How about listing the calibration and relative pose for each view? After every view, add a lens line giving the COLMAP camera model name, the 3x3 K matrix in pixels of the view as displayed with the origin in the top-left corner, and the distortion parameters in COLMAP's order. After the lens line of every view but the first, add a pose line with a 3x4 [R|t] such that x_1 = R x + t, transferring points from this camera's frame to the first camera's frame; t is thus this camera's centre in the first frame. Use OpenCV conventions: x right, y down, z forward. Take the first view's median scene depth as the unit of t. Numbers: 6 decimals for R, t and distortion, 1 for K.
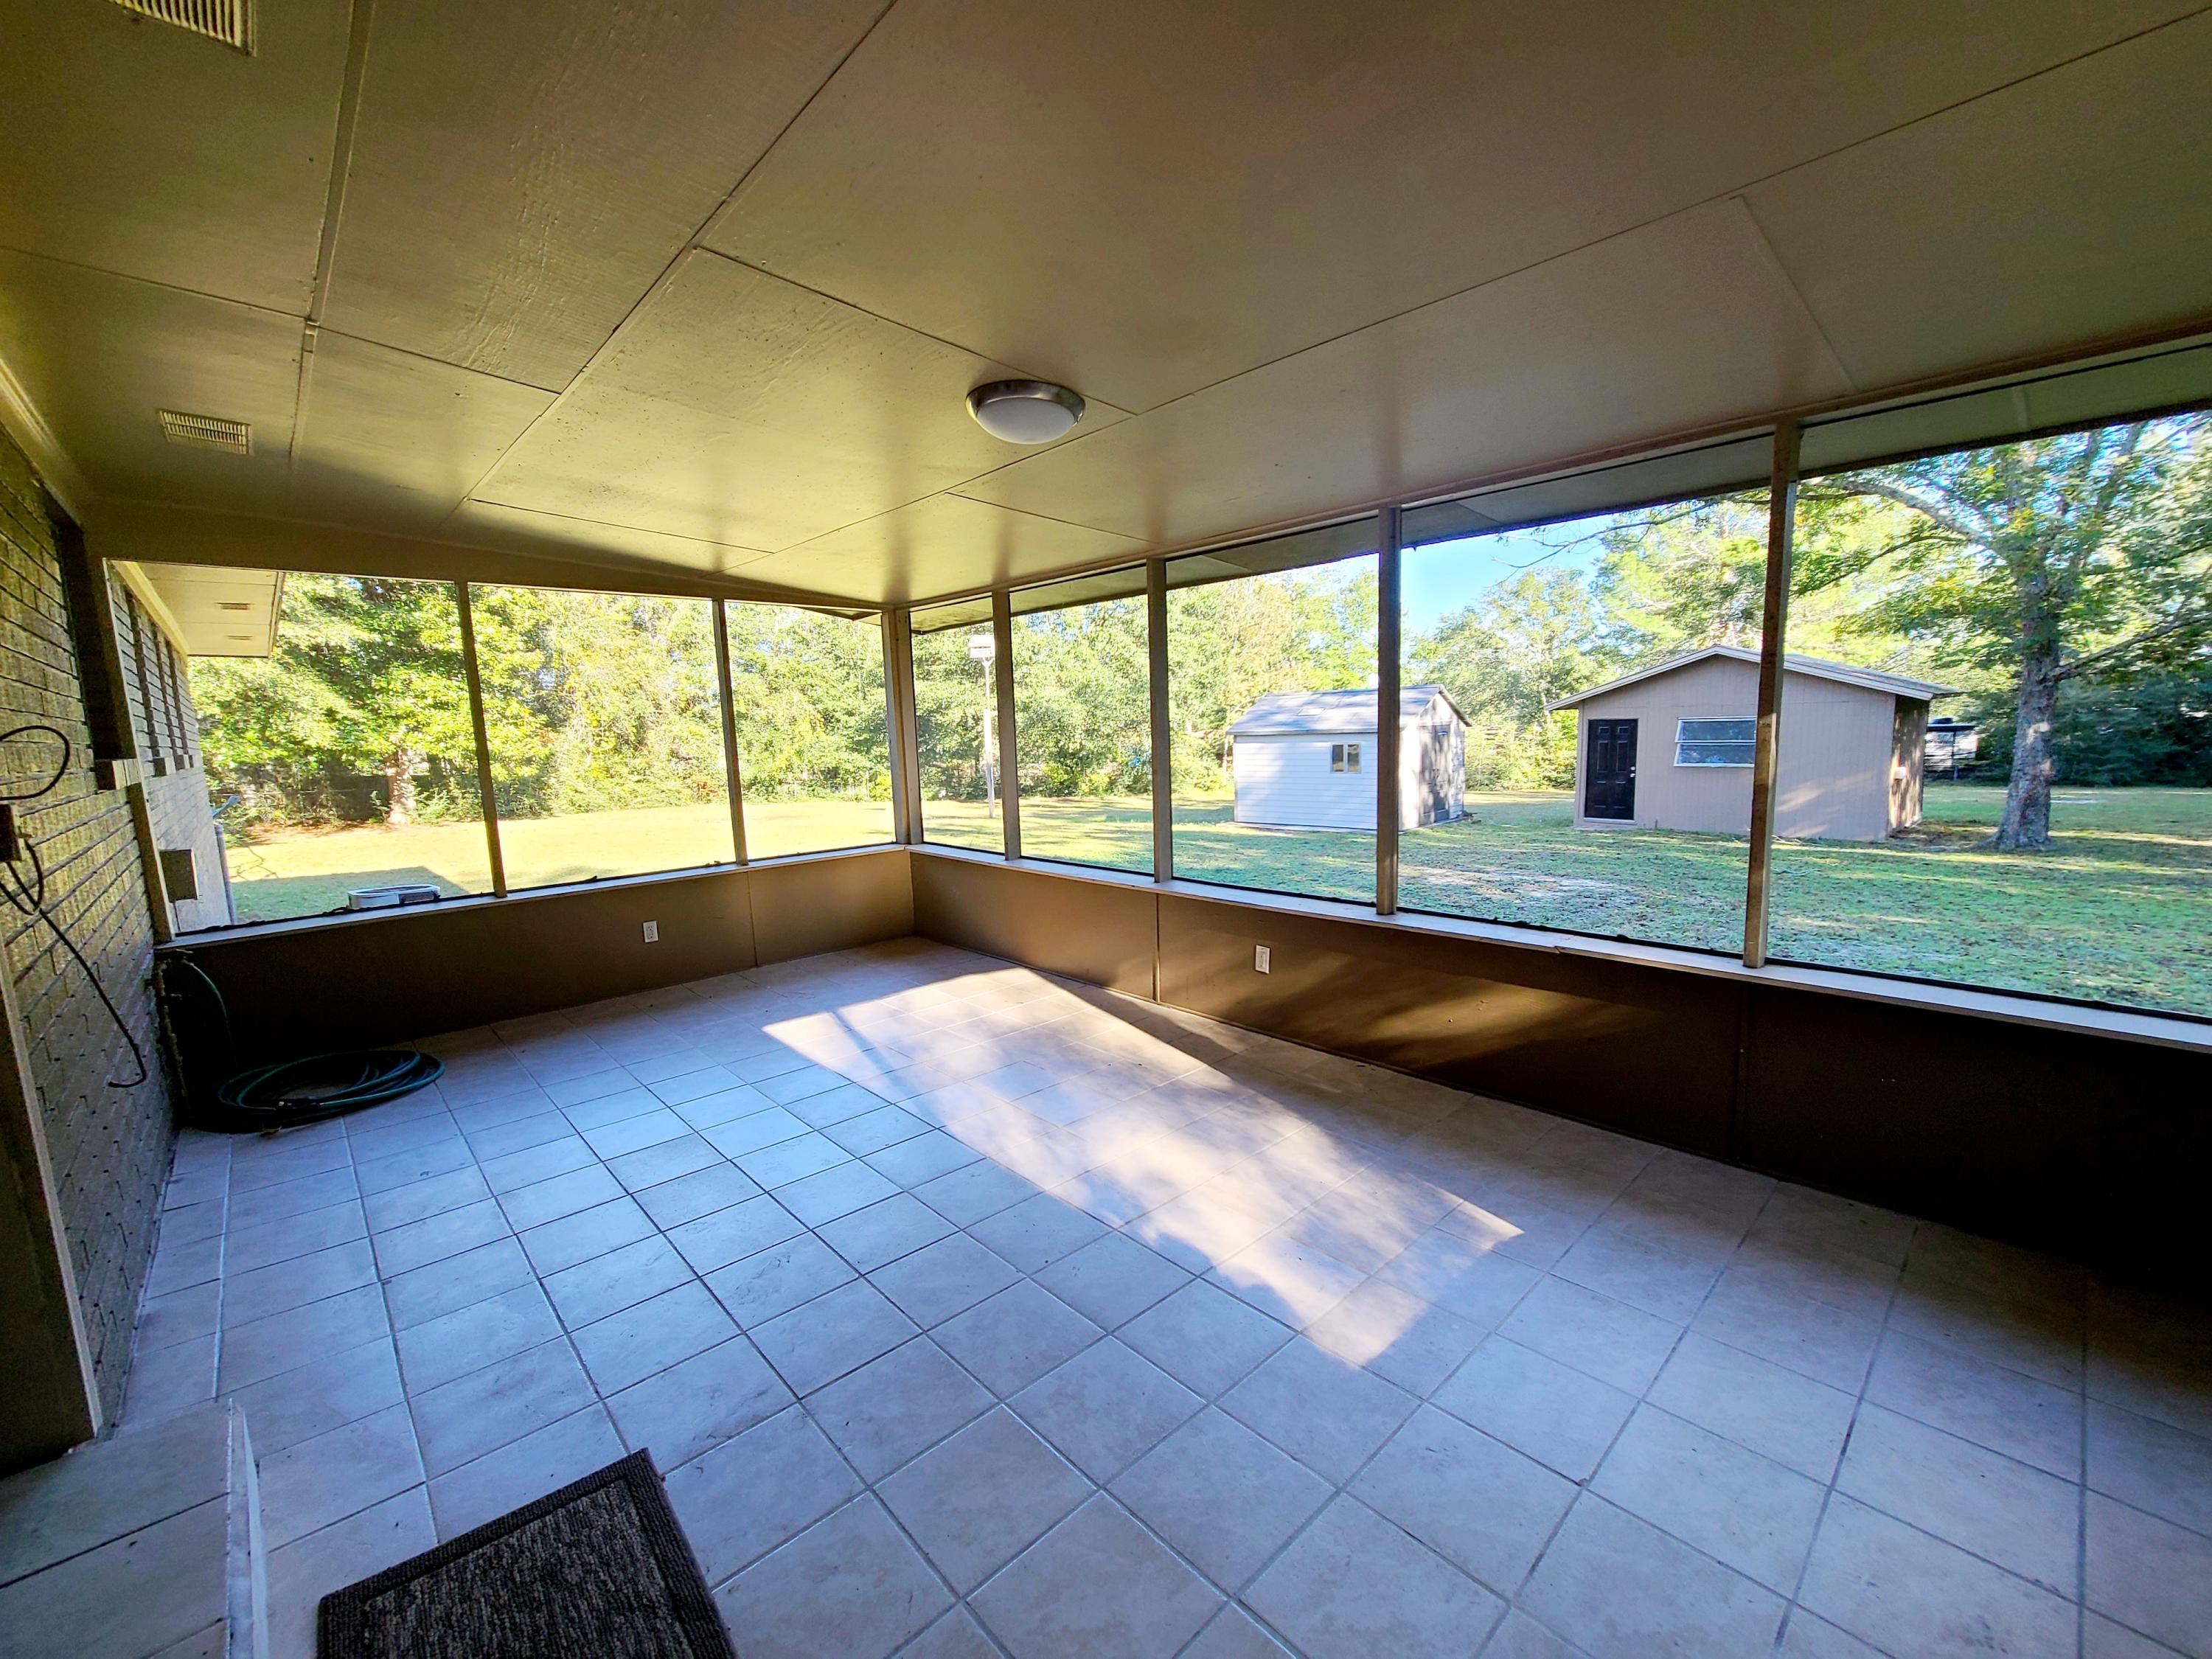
lens RADIAL K [[911.0, 0, 1102.5], [0, 911.0, 839.5], [0, 0, 1]] dist [0.001899, -0.000258]
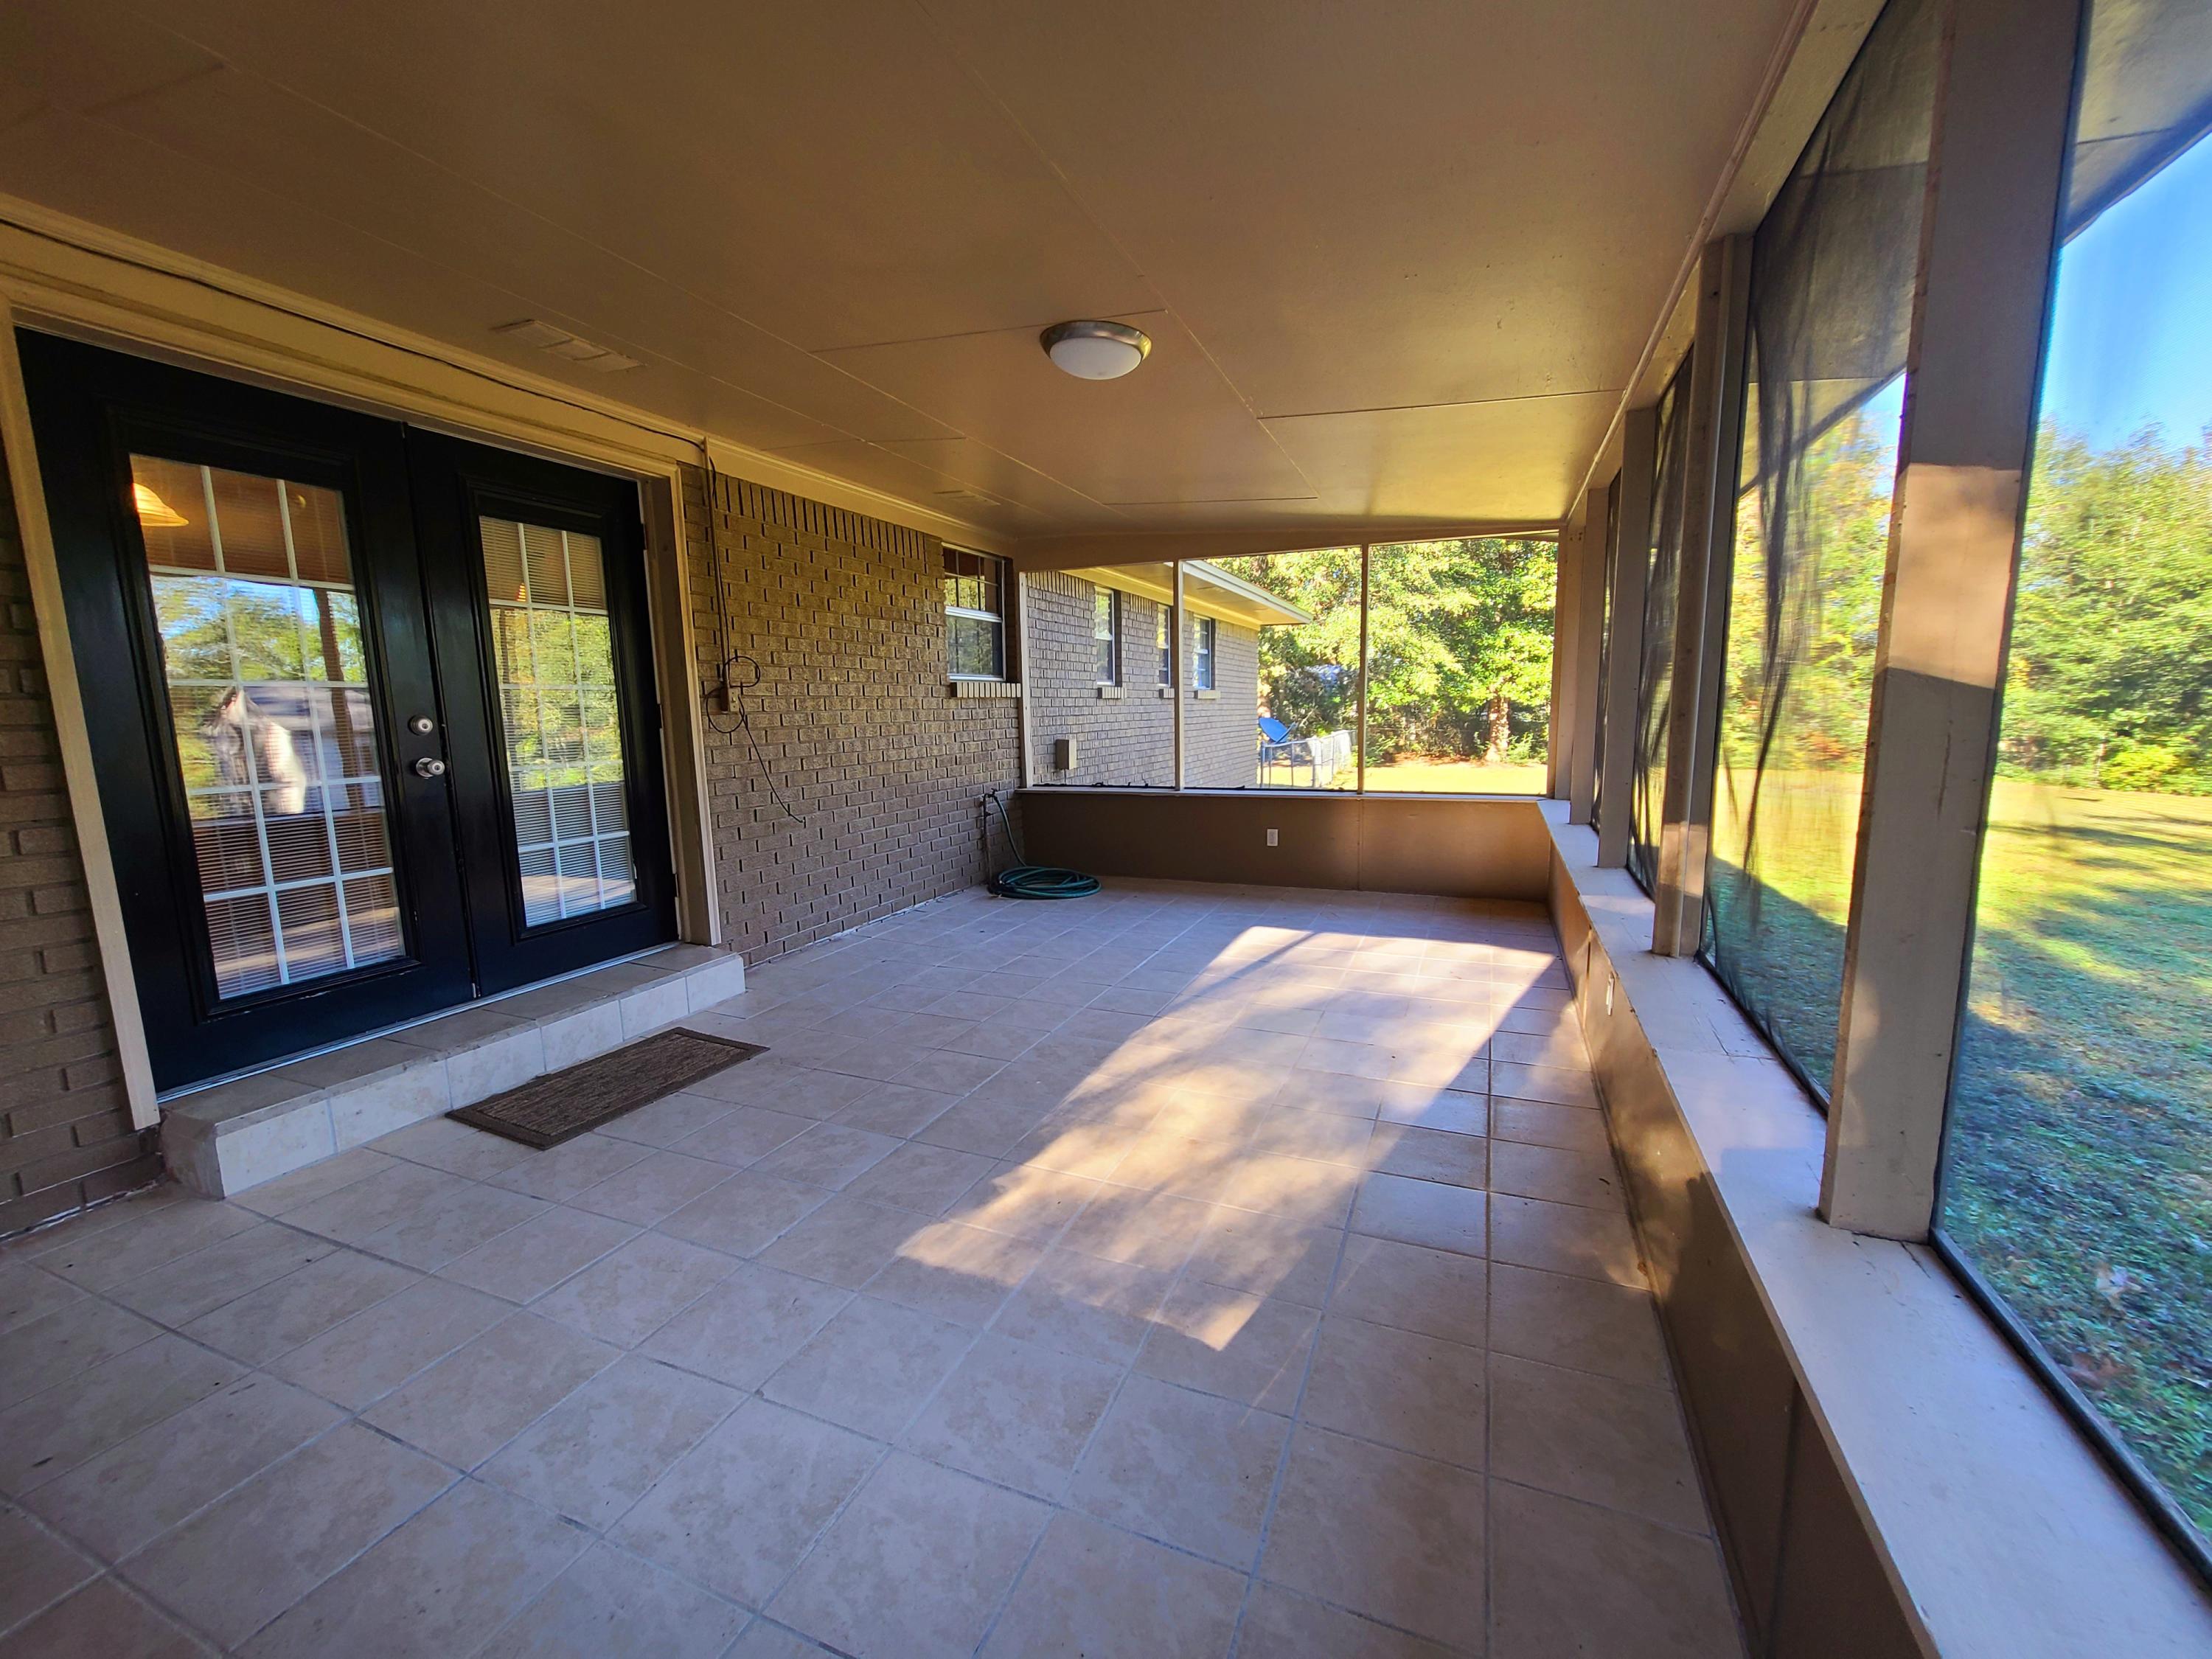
lens RADIAL K [[911.0, 0, 1102.5], [0, 911.0, 839.5], [0, 0, 1]] dist [0.001899, -0.000258]
pose [[0.405079, 0.158666, -0.900409, 0.208897], [-0.115020, 0.985846, 0.121976, -0.007276], [0.907018, 0.054155, 0.417596, 0.126671]]
